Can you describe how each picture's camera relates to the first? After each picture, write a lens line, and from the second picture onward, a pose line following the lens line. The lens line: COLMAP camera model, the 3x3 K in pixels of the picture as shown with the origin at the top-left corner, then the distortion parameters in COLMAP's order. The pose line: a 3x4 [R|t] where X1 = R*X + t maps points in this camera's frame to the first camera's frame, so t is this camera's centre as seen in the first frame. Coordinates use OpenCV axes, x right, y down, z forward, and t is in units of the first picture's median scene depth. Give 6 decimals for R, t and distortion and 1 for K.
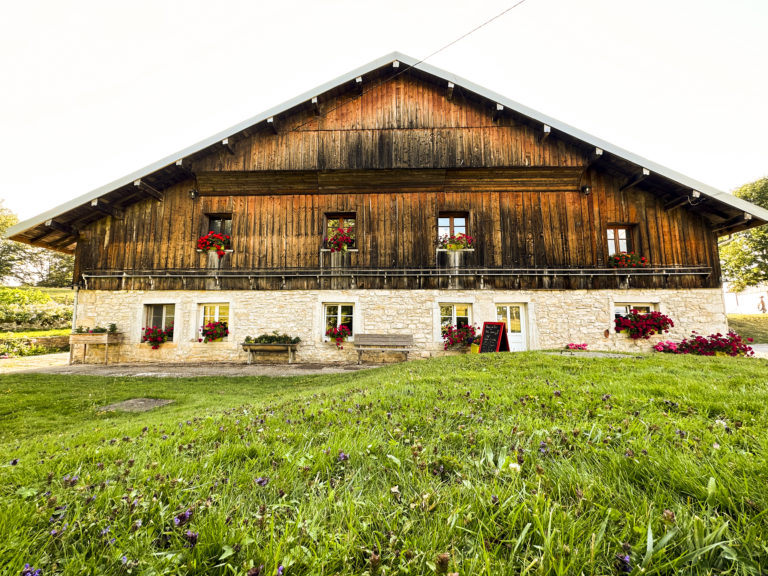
lens RADIAL K [[311.8, 0, 384.0], [0, 311.8, 288.0], [0, 0, 1]] dist [-0.000164, -0.000043]
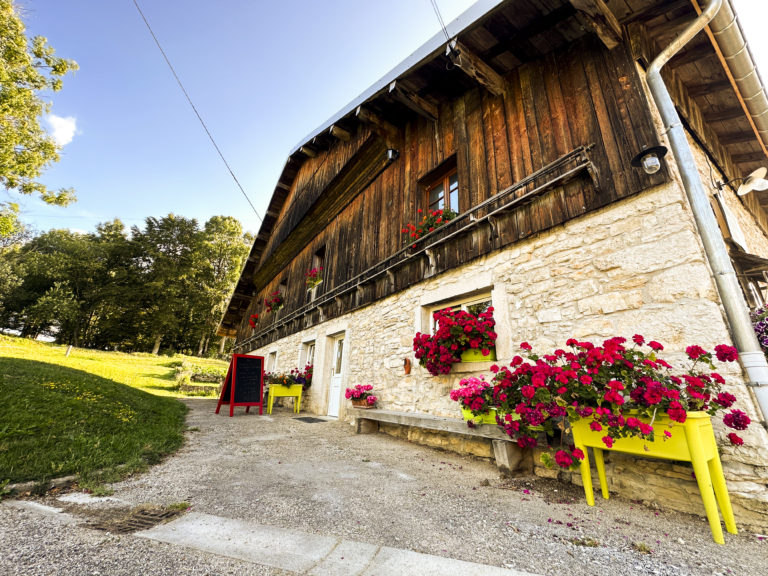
lens RADIAL K [[311.8, 0, 384.0], [0, 311.8, 288.0], [0, 0, 1]] dist [-0.000164, -0.000043]
pose [[0.571525, -0.244952, -0.783171, 1.126836], [0.048869, 0.962873, -0.265495, 0.153905], [0.819128, 0.113464, 0.562277, 0.641062]]
